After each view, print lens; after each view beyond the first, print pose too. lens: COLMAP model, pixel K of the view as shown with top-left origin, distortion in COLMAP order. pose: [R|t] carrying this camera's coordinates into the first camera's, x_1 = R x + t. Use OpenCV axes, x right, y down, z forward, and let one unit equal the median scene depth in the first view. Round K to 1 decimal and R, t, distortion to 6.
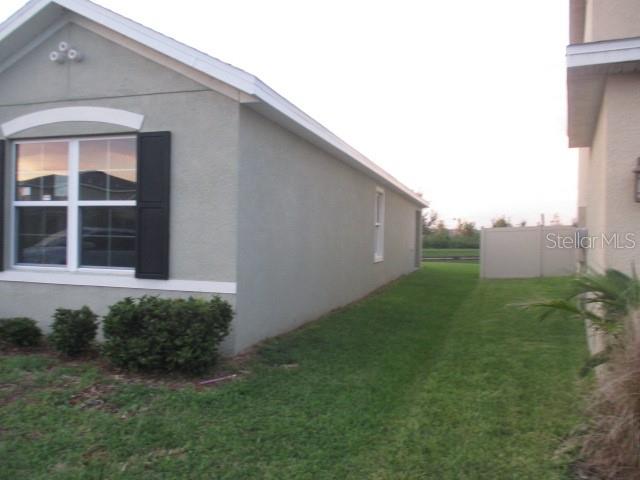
lens RADIAL K [[538.2, 0, 319.6], [0, 538.2, 239.3], [0, 0, 1]] dist [-0.029637, 0.007554]
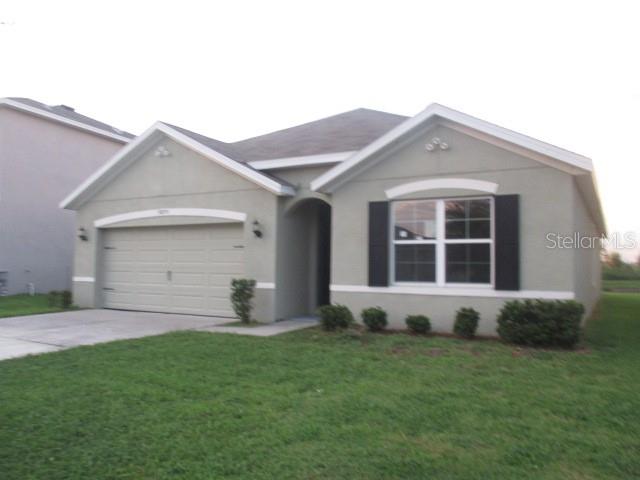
lens RADIAL K [[538.2, 0, 319.3], [0, 538.2, 238.4], [0, 0, 1]] dist [-0.029637, 0.007554]
pose [[0.976117, -0.016823, -0.216591, -0.476854], [0.003237, 0.998013, -0.062928, 0.019613], [0.217219, 0.060725, 0.974232, -0.576840]]
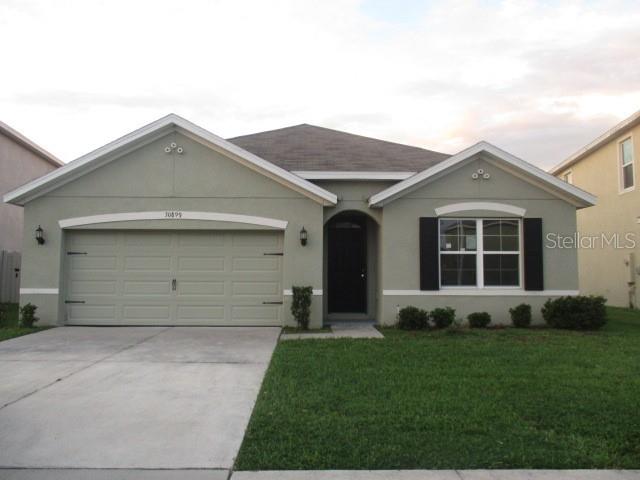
lens RADIAL K [[538.2, 0, 322.1], [0, 538.2, 241.4], [0, 0, 1]] dist [-0.029637, 0.007554]
pose [[0.949852, 0.006149, 0.312640, -1.617130], [0.014638, 0.997836, -0.064097, 0.007043], [-0.312358, 0.065459, 0.947706, -0.636605]]
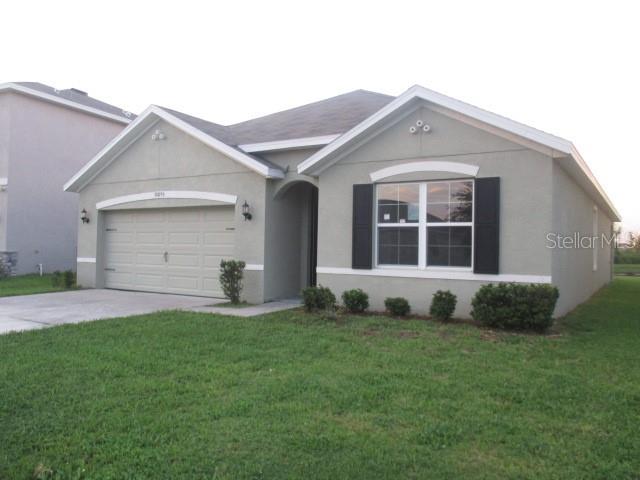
lens RADIAL K [[538.2, 0, 319.6], [0, 538.2, 238.6], [0, 0, 1]] dist [-0.029637, 0.007554]
pose [[0.965462, -0.004988, -0.260497, -0.354091], [-0.002723, 0.999569, -0.029230, 0.018718], [0.260531, 0.028929, 0.965032, -0.561946]]
